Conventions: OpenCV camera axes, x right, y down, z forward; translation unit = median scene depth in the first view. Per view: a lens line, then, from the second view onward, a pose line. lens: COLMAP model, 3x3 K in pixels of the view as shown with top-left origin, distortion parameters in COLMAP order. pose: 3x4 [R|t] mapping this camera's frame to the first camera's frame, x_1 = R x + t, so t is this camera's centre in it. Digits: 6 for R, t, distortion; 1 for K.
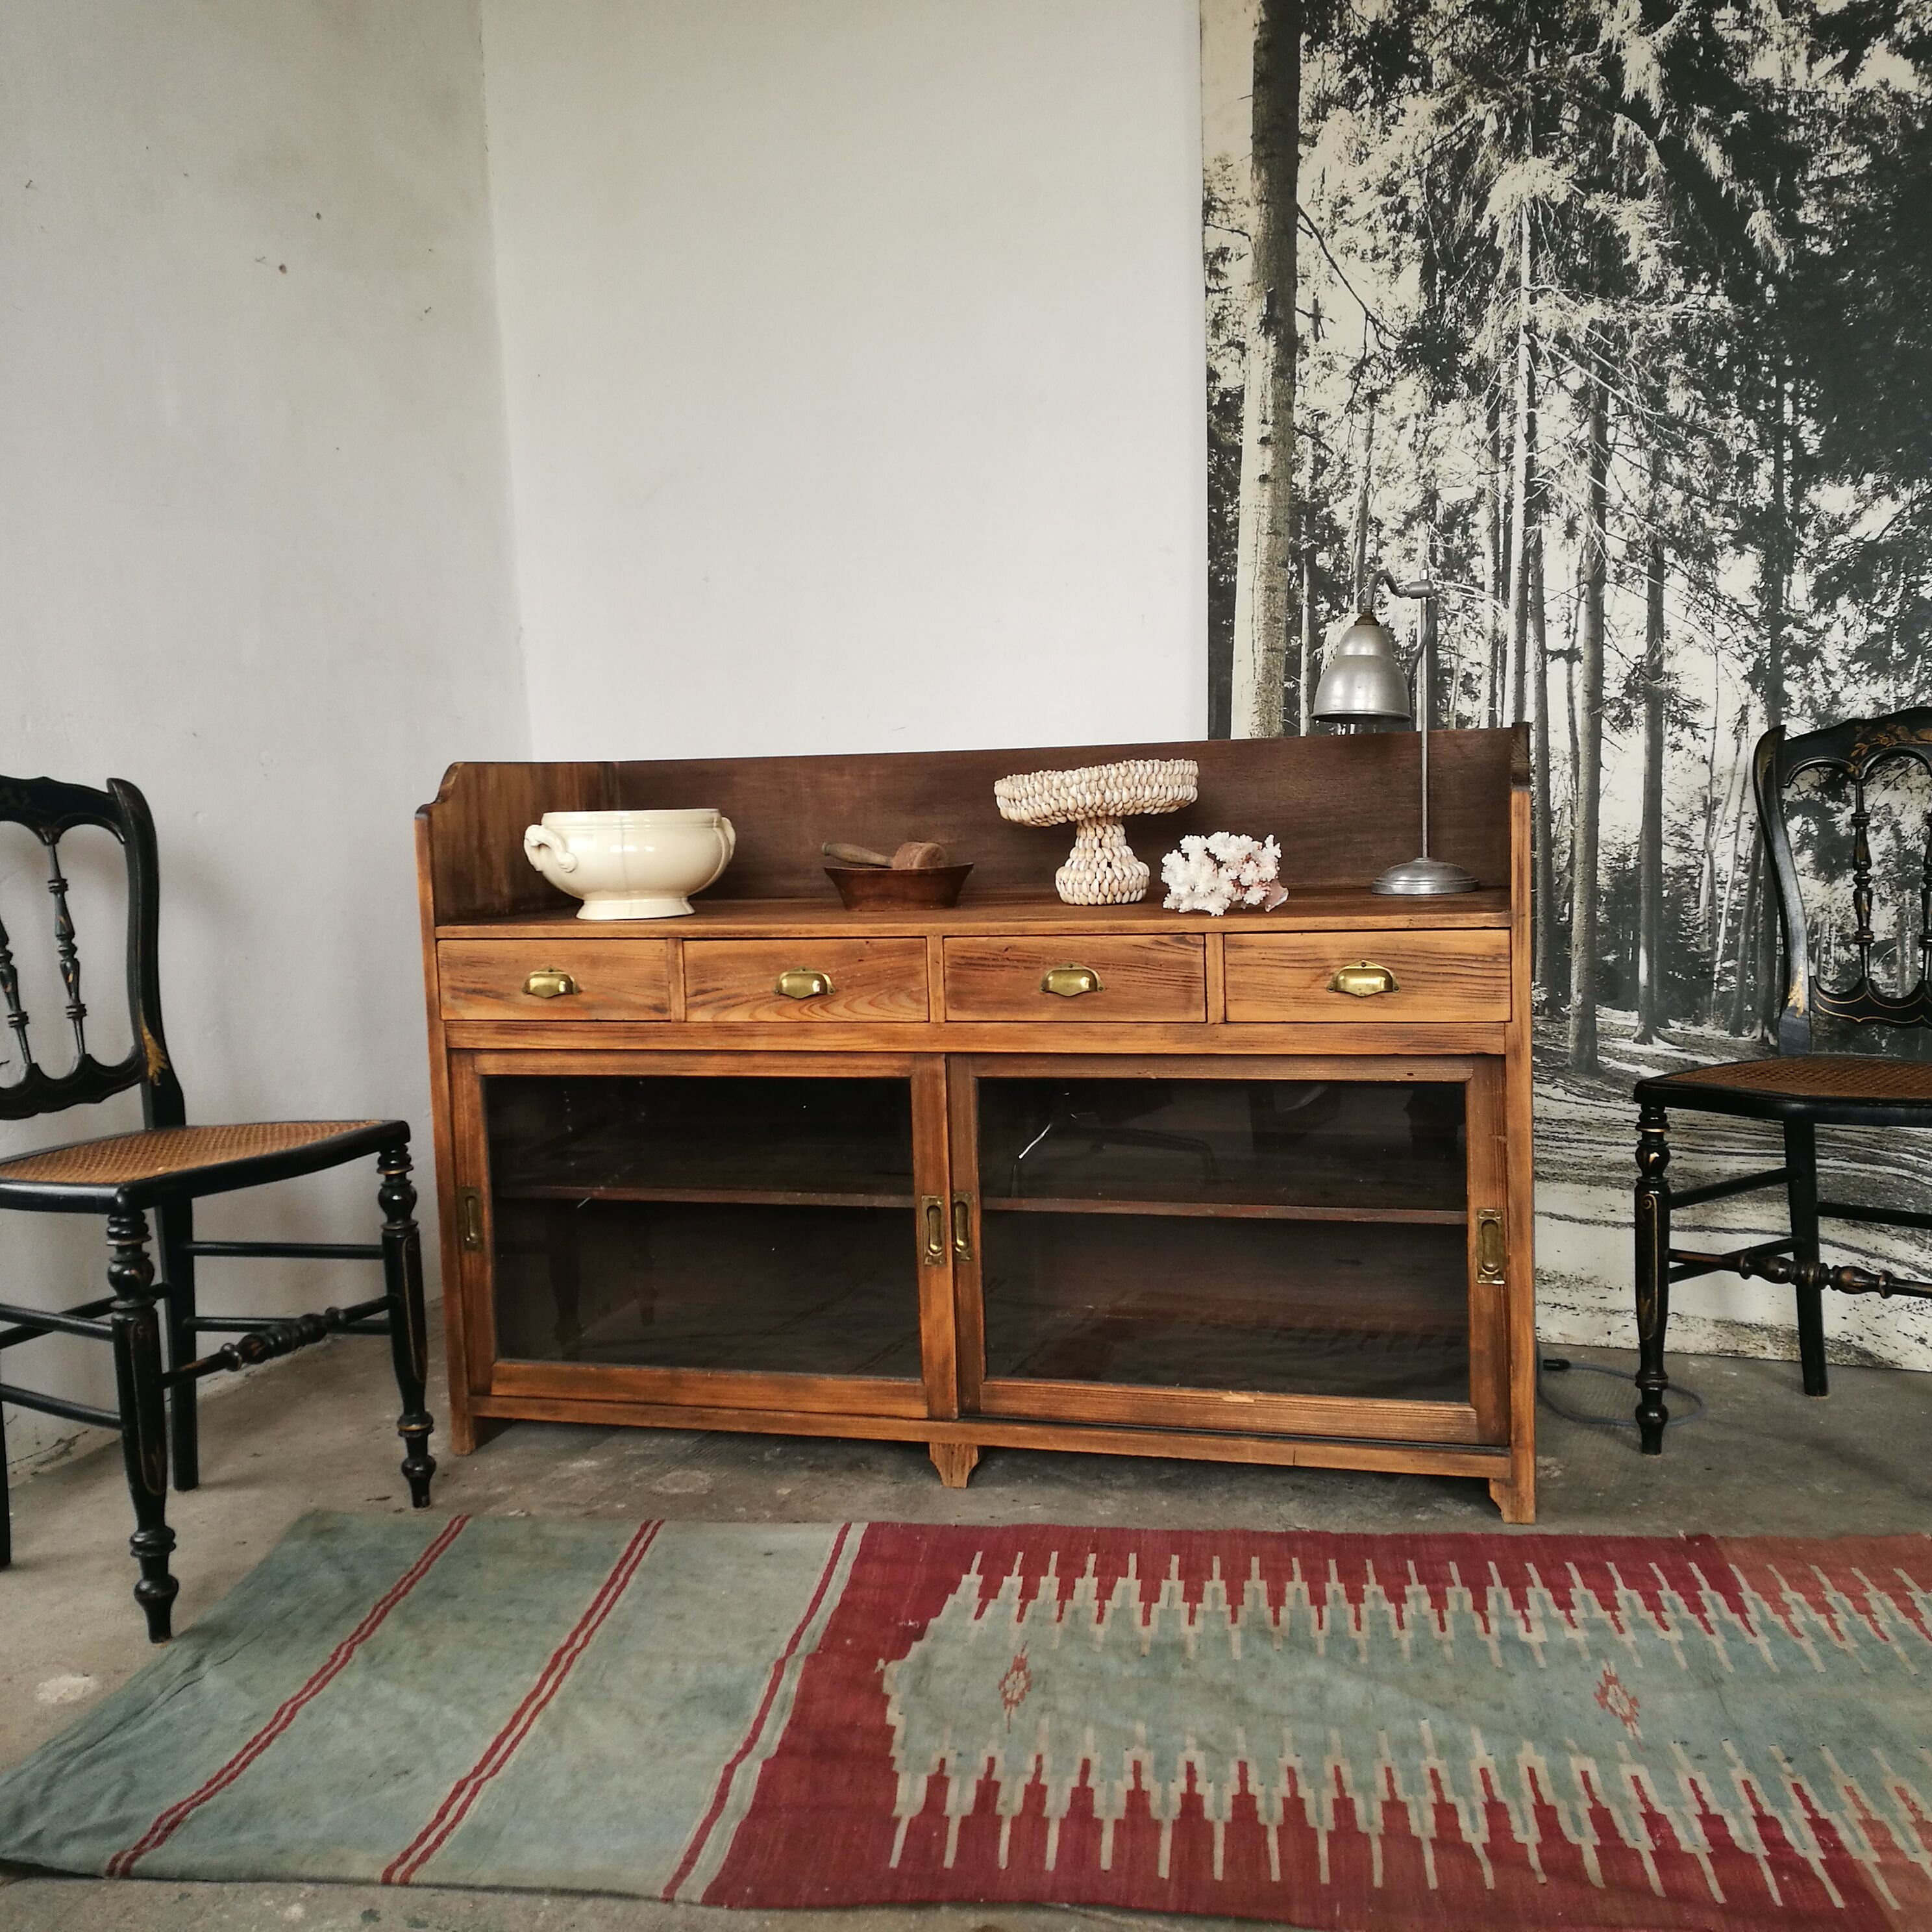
lens RADIAL K [[2004.3, 0, 919.2], [0, 2004.3, 935.4], [0, 0, 1]] dist [-0.012247, 0.000000]
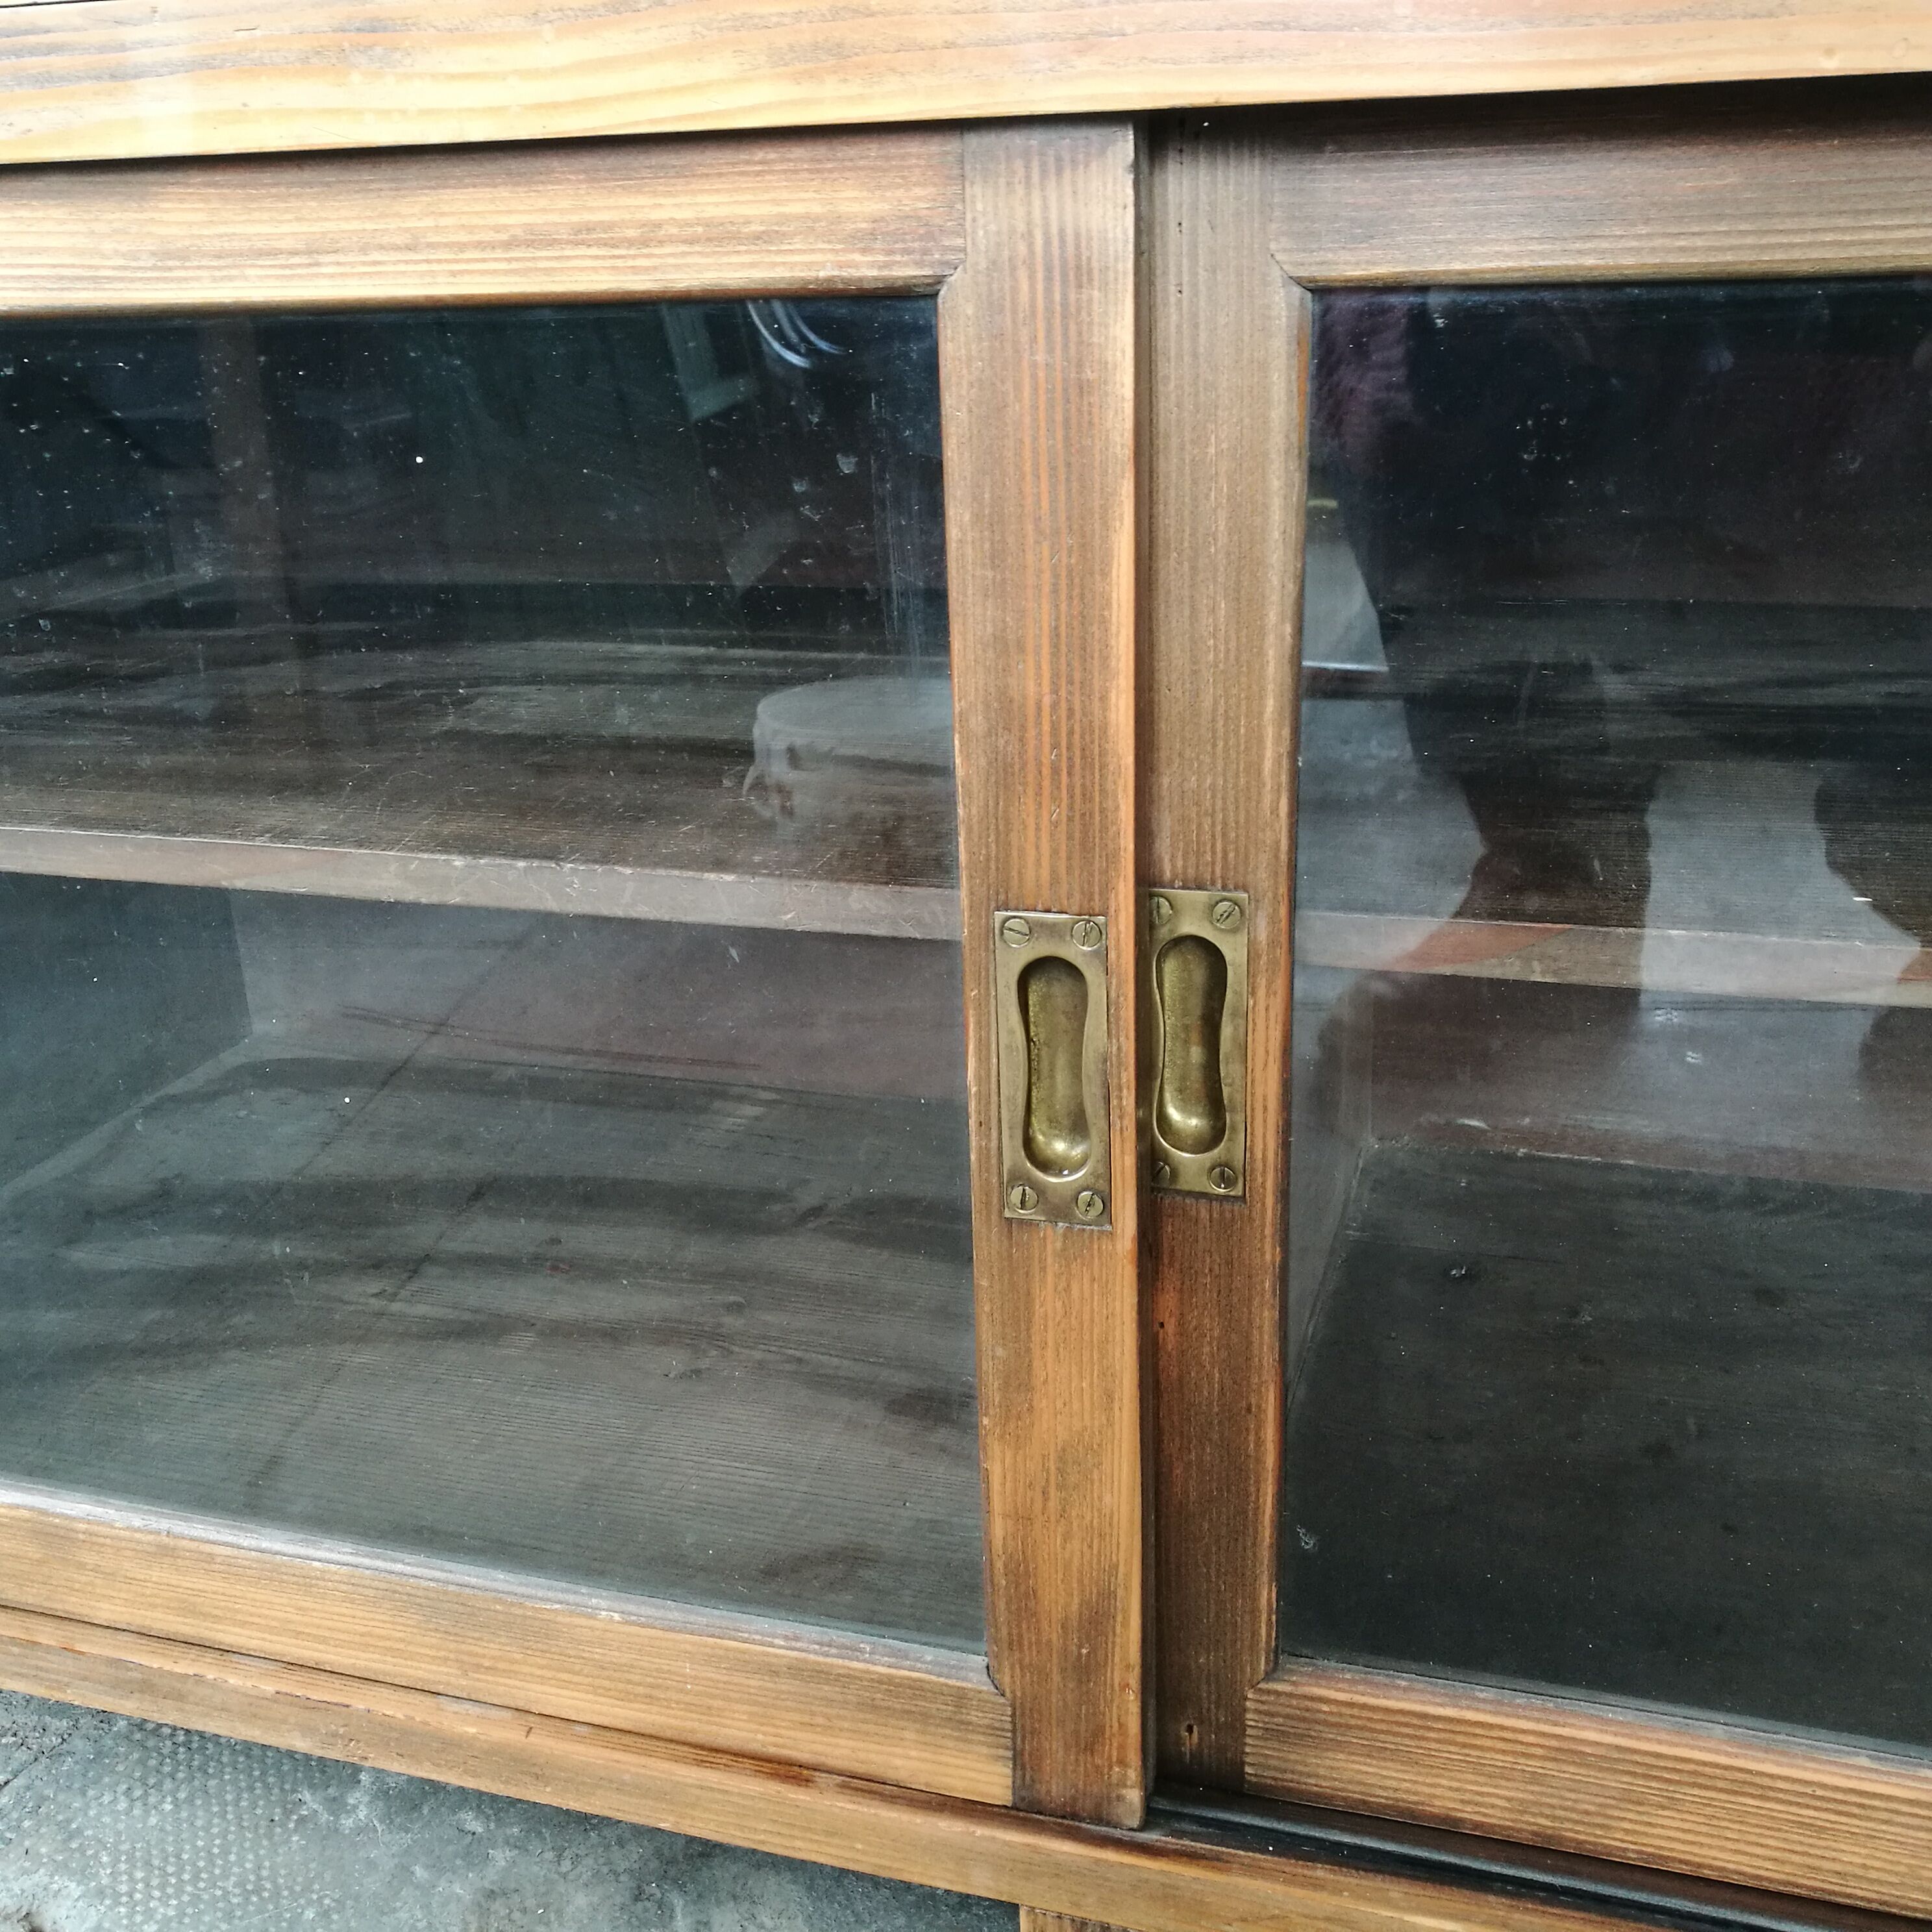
lens RADIAL K [[2004.3, 0, 972.1], [0, 2004.3, 1007.5], [0, 0, 1]] dist [-0.012247, 0.000000]
pose [[0.998124, 0.025279, -0.055755, 0.008358], [-0.009767, 0.964852, 0.262613, 0.074923], [0.060434, -0.261576, 0.963289, 0.697415]]
